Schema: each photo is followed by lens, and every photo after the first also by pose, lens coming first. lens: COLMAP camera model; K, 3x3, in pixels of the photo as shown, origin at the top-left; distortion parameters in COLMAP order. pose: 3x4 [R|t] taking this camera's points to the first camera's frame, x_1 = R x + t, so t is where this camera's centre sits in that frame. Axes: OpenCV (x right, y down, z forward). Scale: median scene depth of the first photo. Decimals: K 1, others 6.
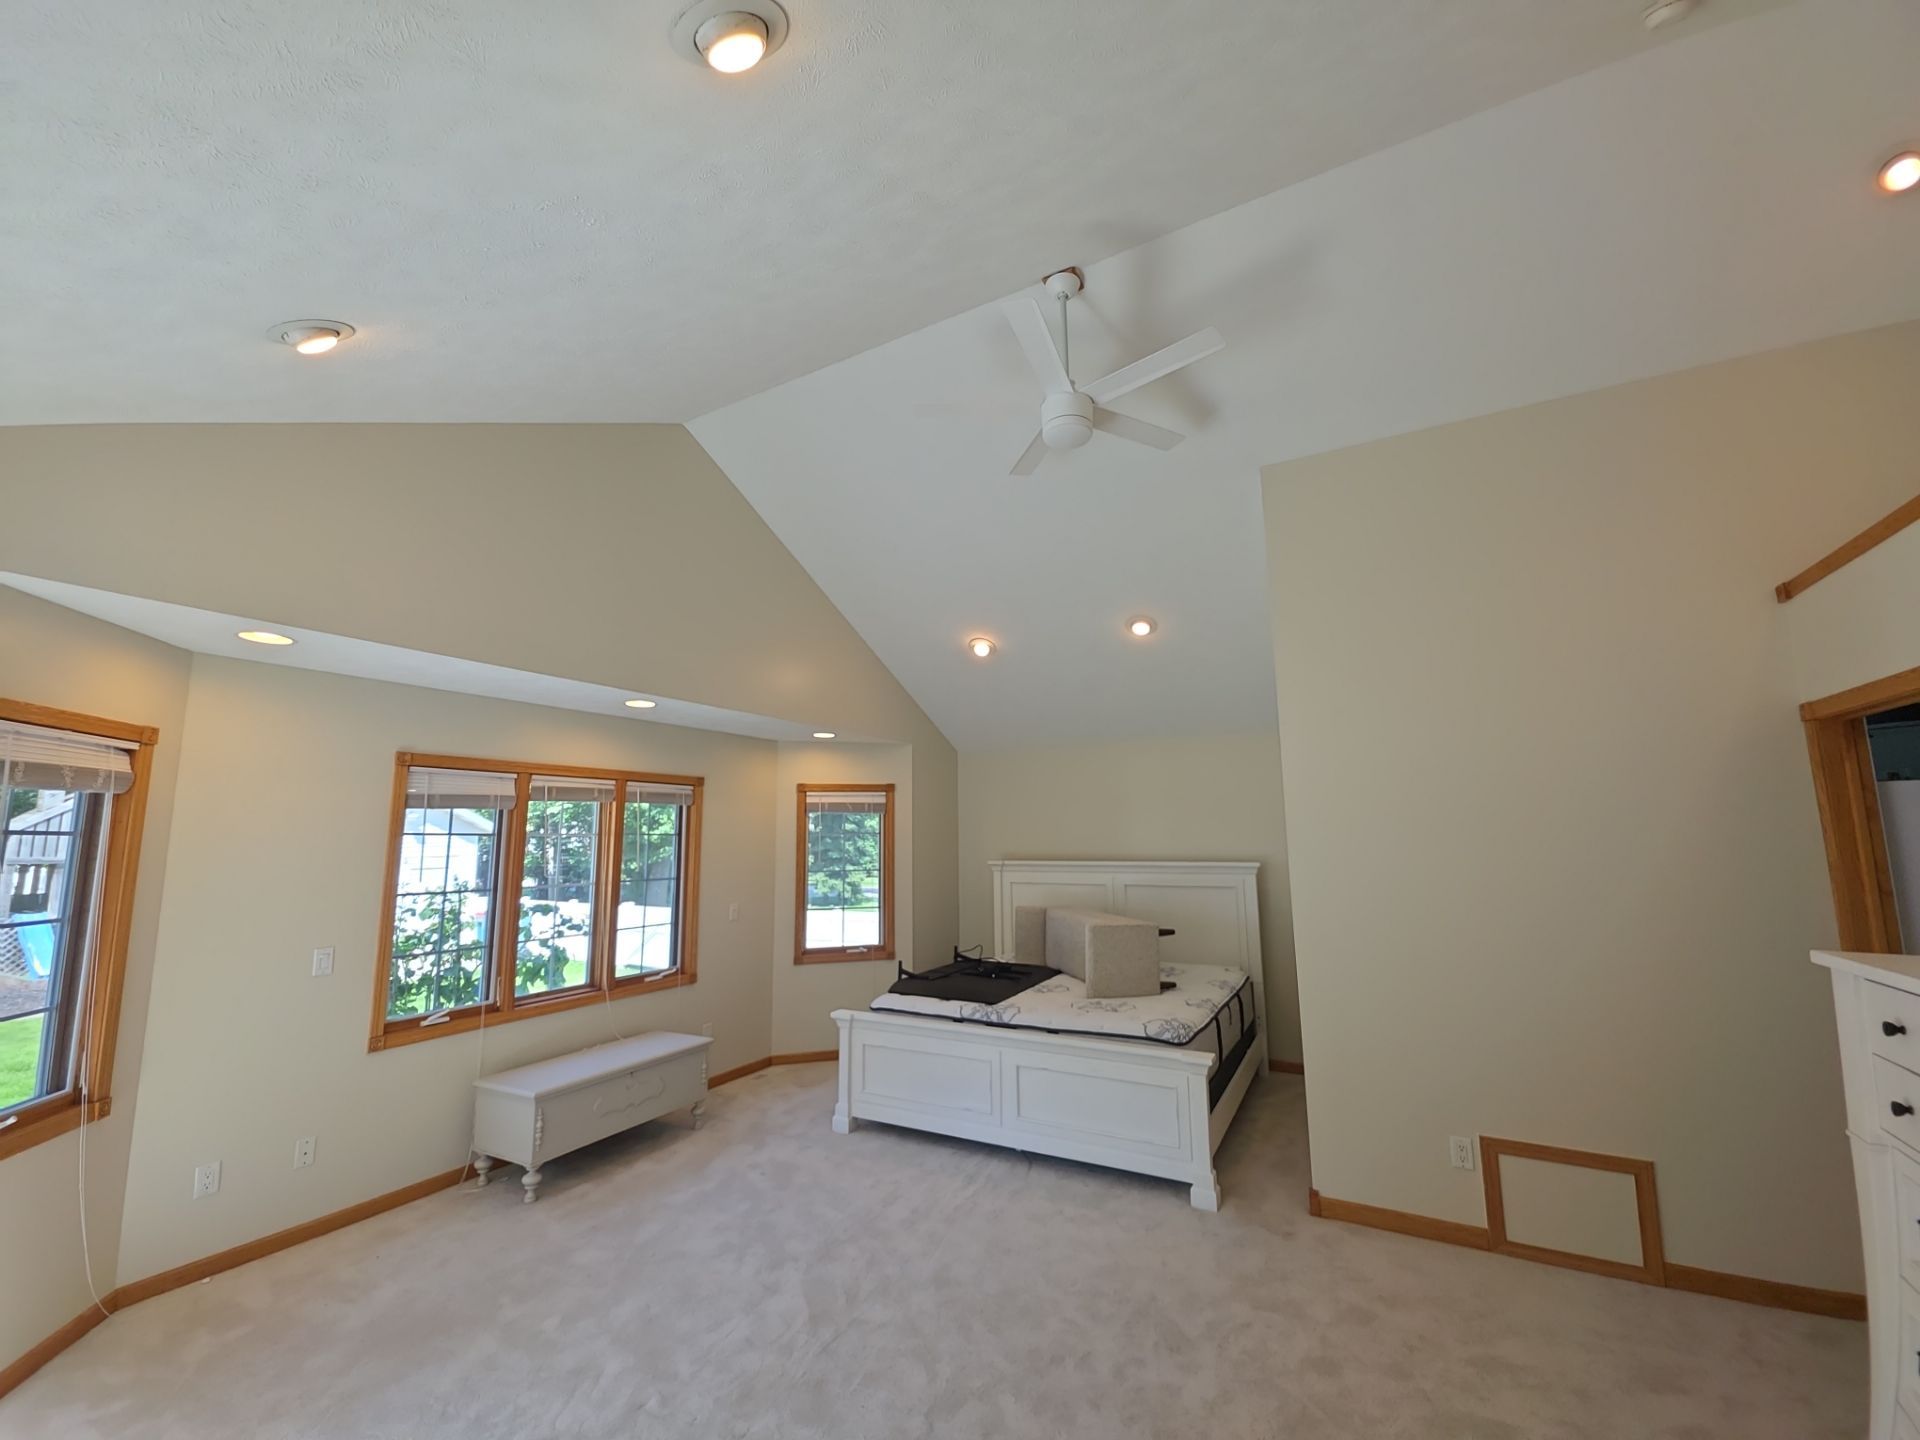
lens RADIAL K [[762.3, 0, 955.9], [0, 762.3, 731.0], [0, 0, 1]] dist [0.010172, -0.006600]
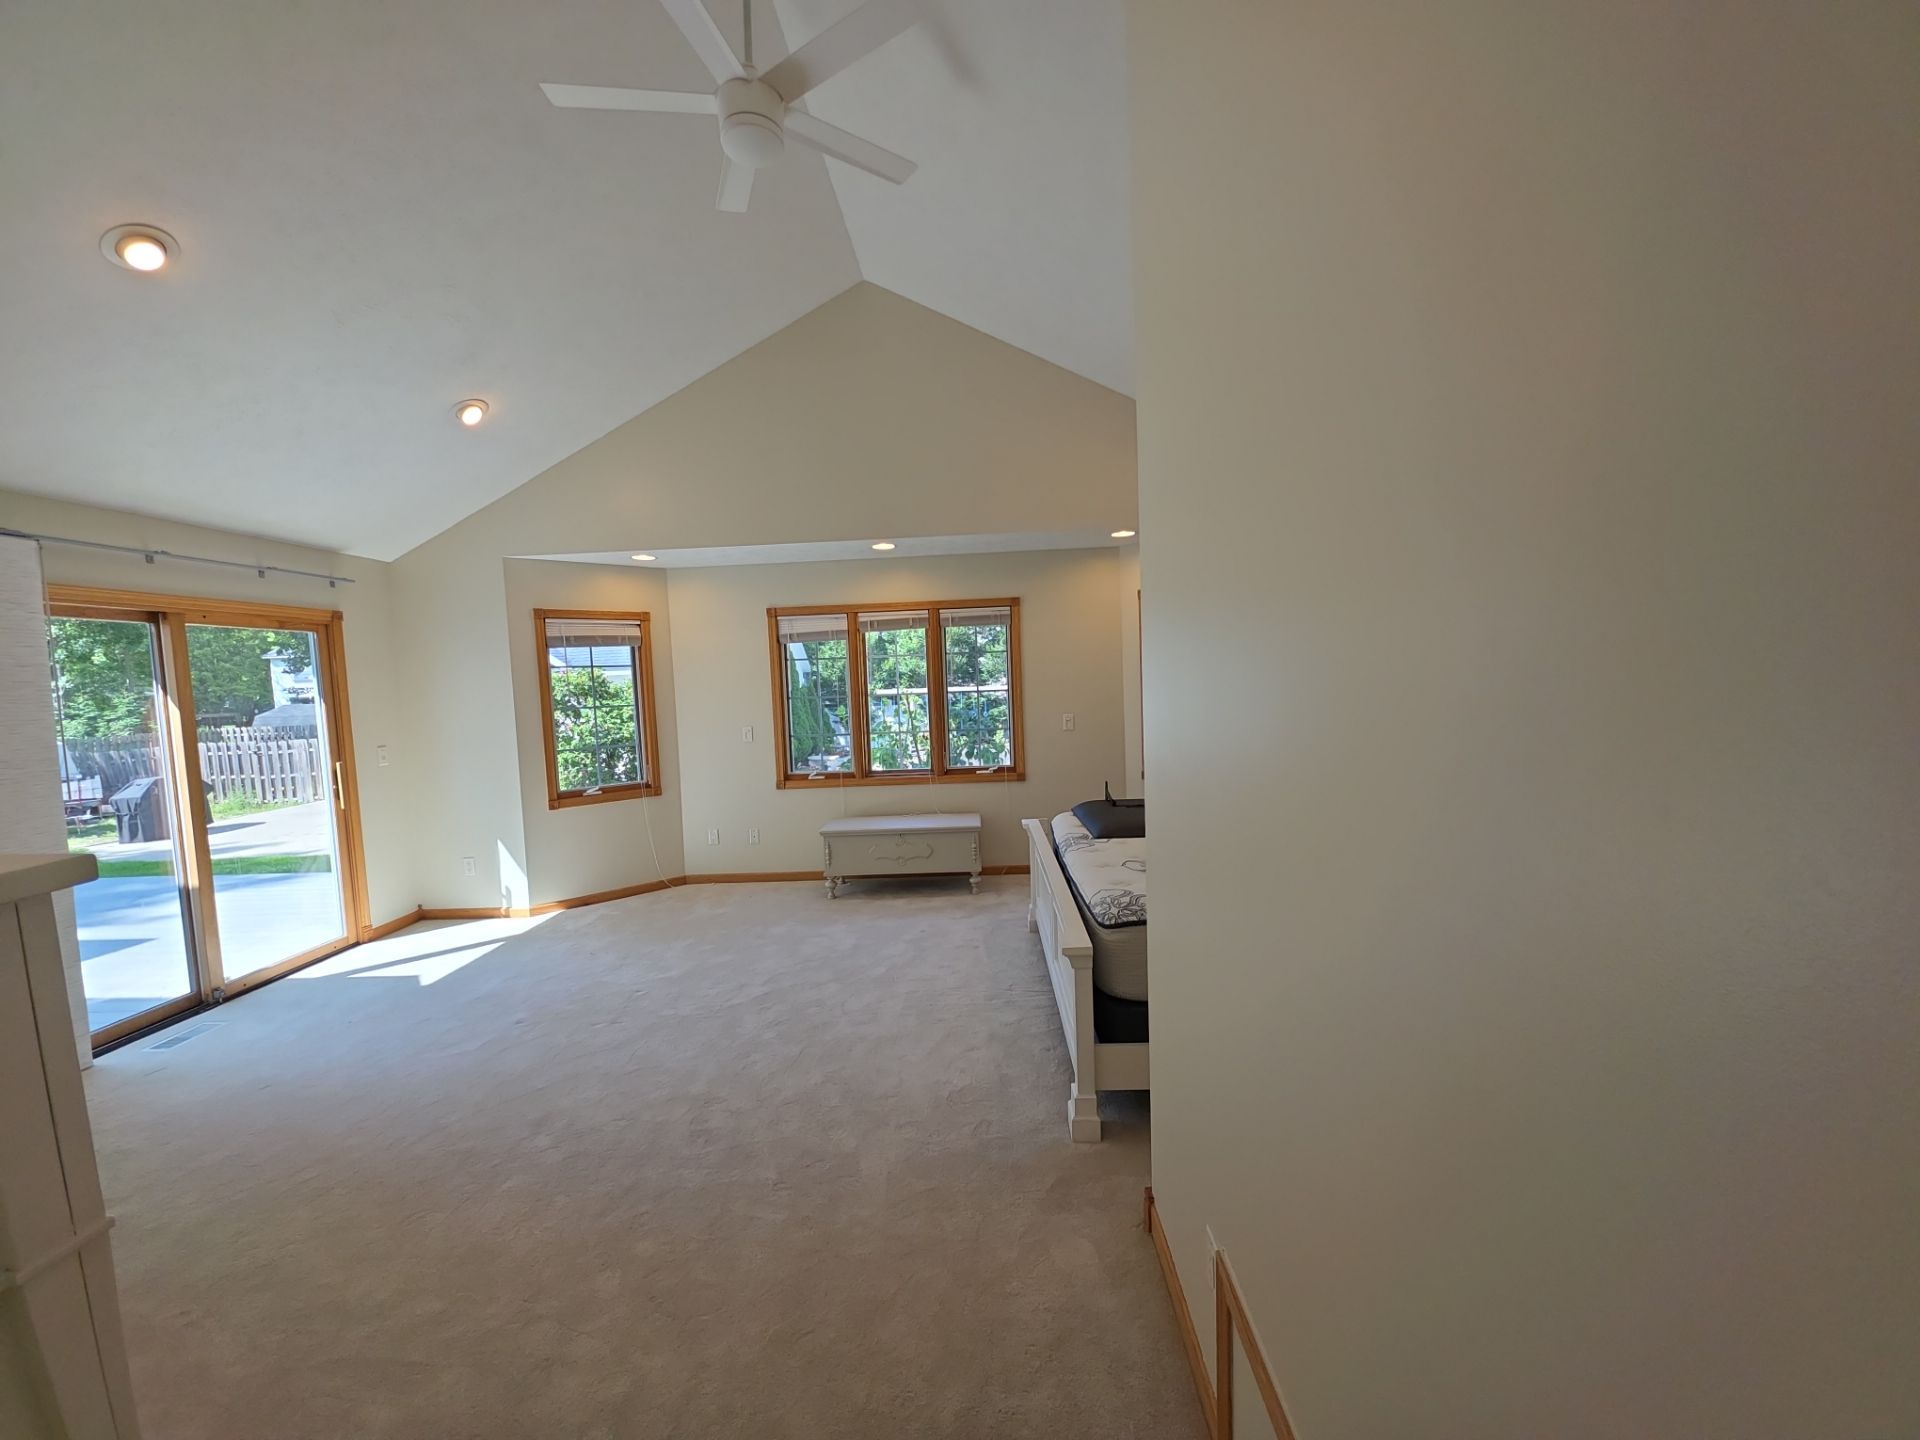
lens RADIAL K [[762.3, 0, 955.9], [0, 762.3, 731.0], [0, 0, 1]] dist [0.010172, -0.006600]
pose [[0.448357, 0.055161, -0.892151, 0.728505], [0.160382, 0.976932, 0.141004, 0.097880], [0.879349, -0.206305, 0.429167, 0.526066]]
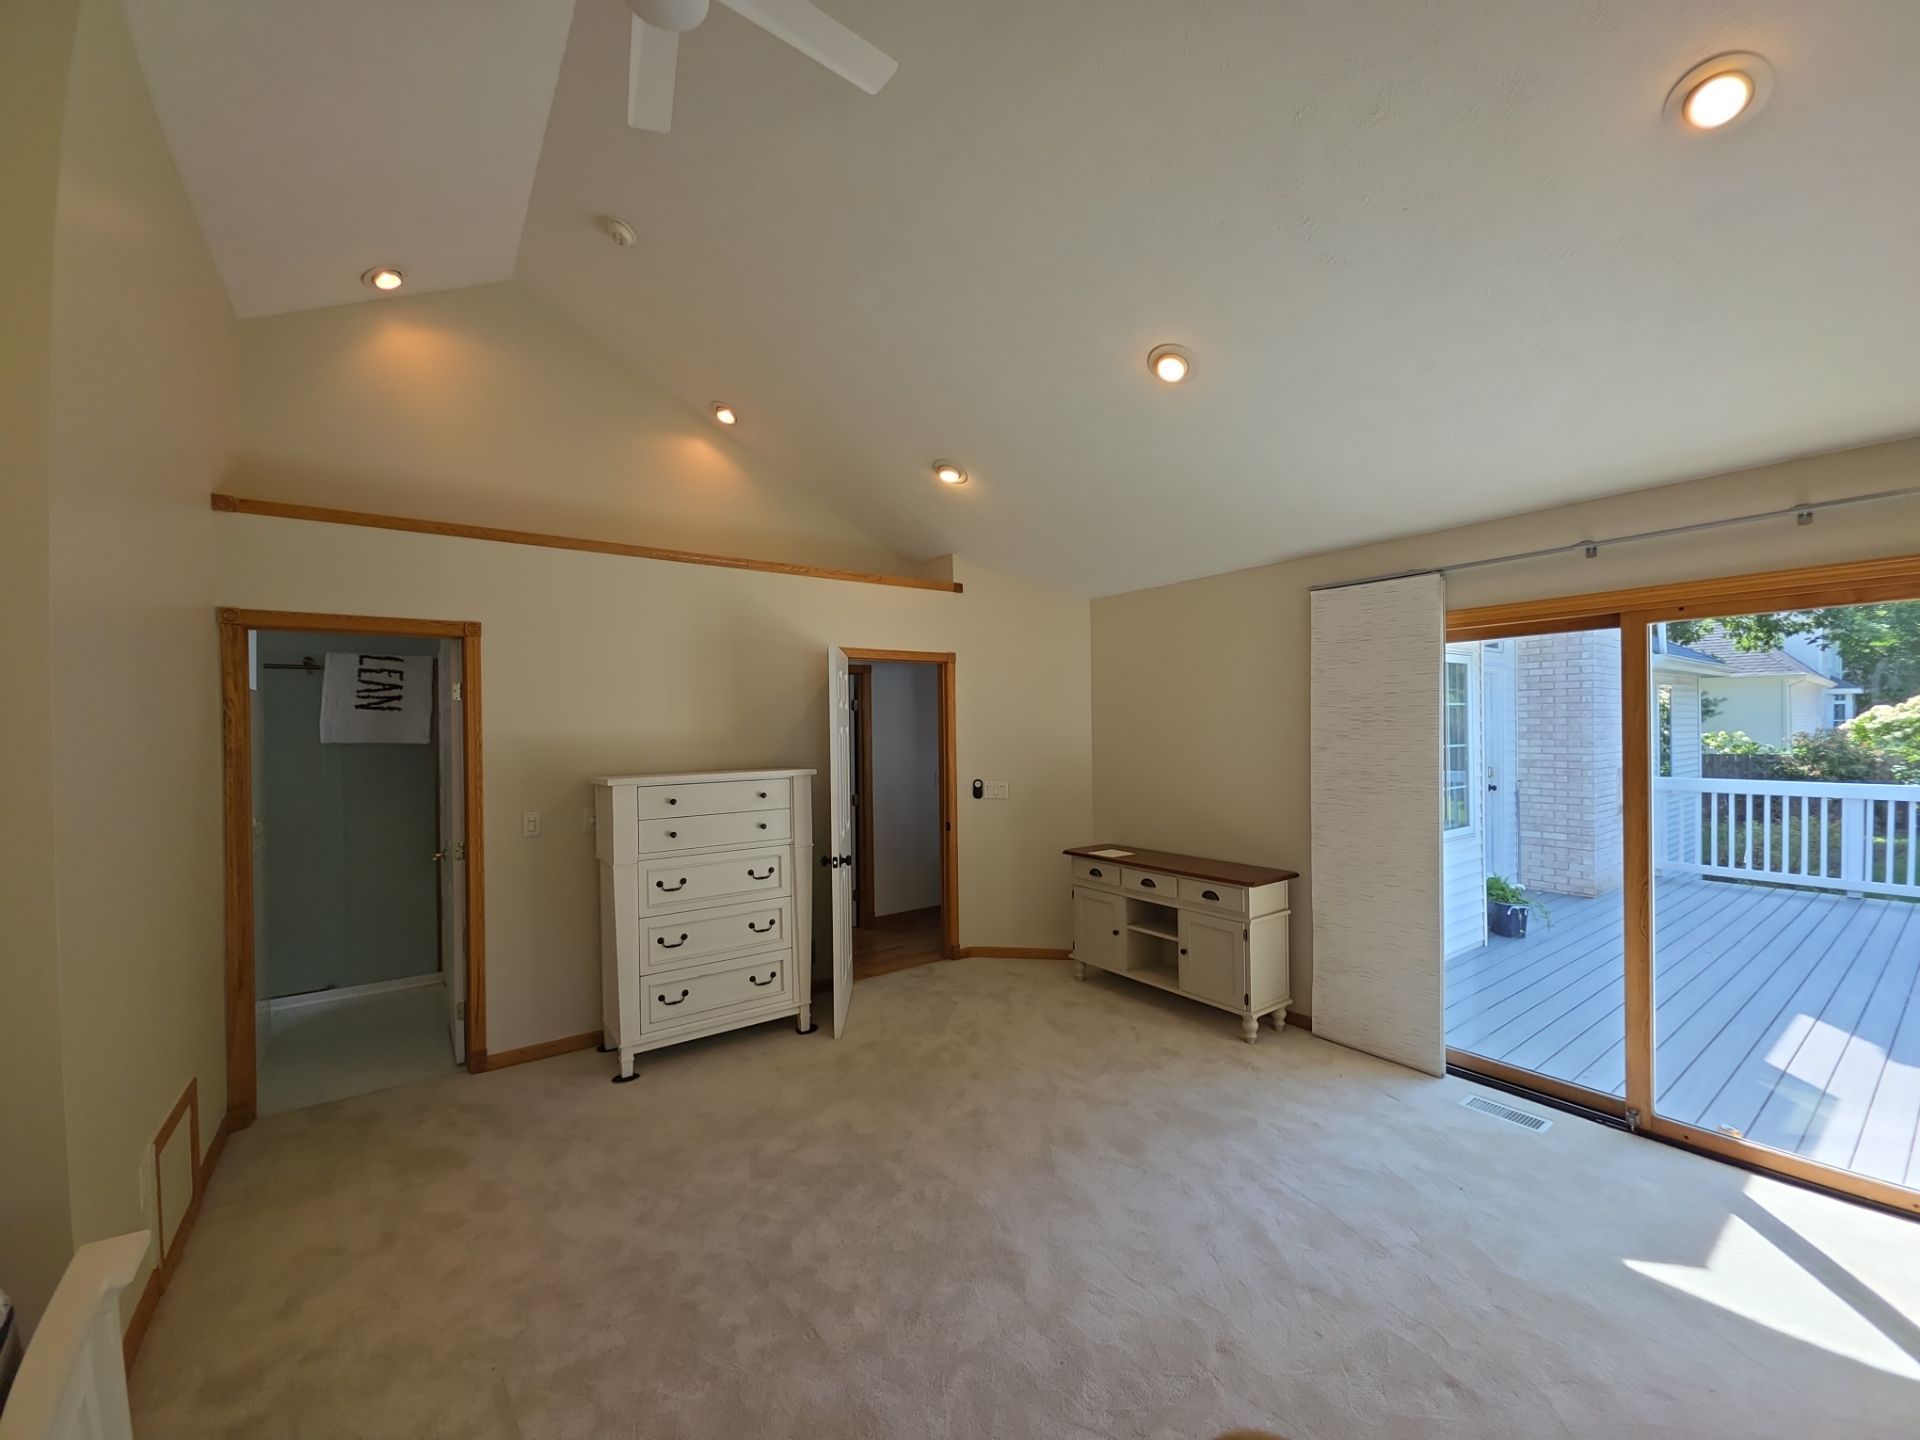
lens RADIAL K [[762.3, 0, 955.9], [0, 762.3, 731.0], [0, 0, 1]] dist [0.010172, -0.006600]
pose [[-0.905094, 0.021178, 0.424683, -0.199938], [-0.036550, 0.991187, -0.127325, 0.157387], [-0.423637, -0.130763, -0.896344, 0.984718]]
